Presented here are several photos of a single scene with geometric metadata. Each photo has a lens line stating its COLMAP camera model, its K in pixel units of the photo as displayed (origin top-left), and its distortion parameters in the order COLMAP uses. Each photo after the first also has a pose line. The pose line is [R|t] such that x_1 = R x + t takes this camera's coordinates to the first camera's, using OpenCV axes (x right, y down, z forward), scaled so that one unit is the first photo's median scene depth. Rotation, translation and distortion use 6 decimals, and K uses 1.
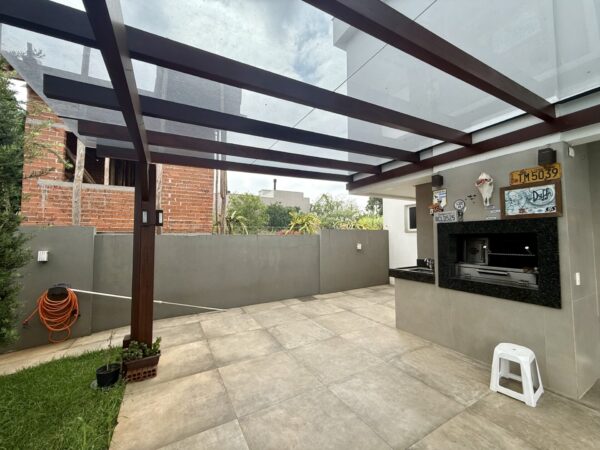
lens RADIAL K [[239.0, 0, 300.0], [0, 239.0, 225.4], [0, 0, 1]] dist [-0.001128, 0.000392]
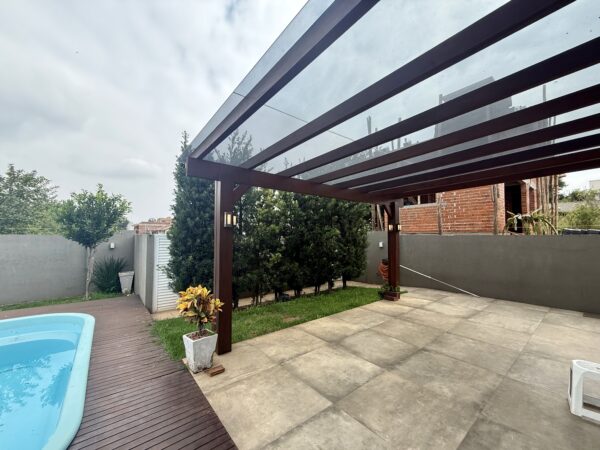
lens RADIAL K [[239.0, 0, 299.3], [0, 239.0, 227.4], [0, 0, 1]] dist [-0.001128, 0.000392]
pose [[0.173230, -0.029986, -0.984425, 0.987255], [0.045190, 0.998726, -0.022469, -0.017148], [0.983844, -0.040594, 0.174364, -0.135371]]
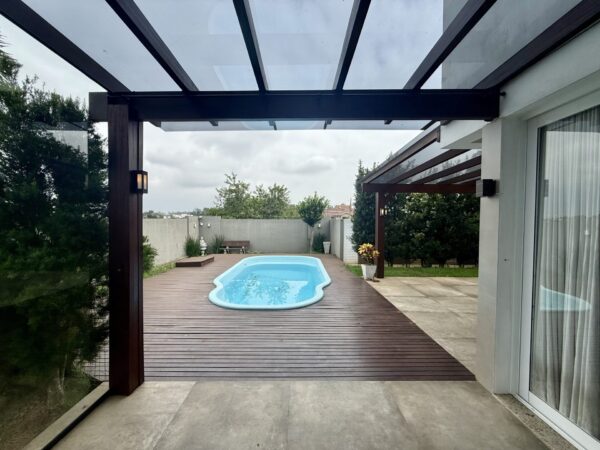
lens RADIAL K [[239.0, 0, 298.3], [0, 239.0, 227.0], [0, 0, 1]] dist [-0.001128, 0.000392]
pose [[-0.486569, 0.026680, -0.873235, 6.493611], [0.038238, 0.999226, 0.009222, 0.041338], [0.872805, -0.028904, -0.487212, 1.119807]]
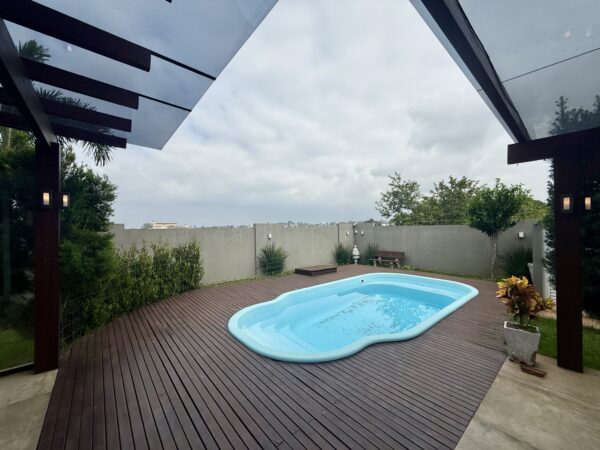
lens RADIAL K [[239.0, 0, 296.0], [0, 239.0, 224.0], [0, 0, 1]] dist [-0.001128, 0.000392]
pose [[-0.981577, 0.013777, -0.190571, 0.995148], [0.025865, 0.997797, -0.061089, 0.112464], [0.189309, -0.064892, -0.979771, 2.469126]]
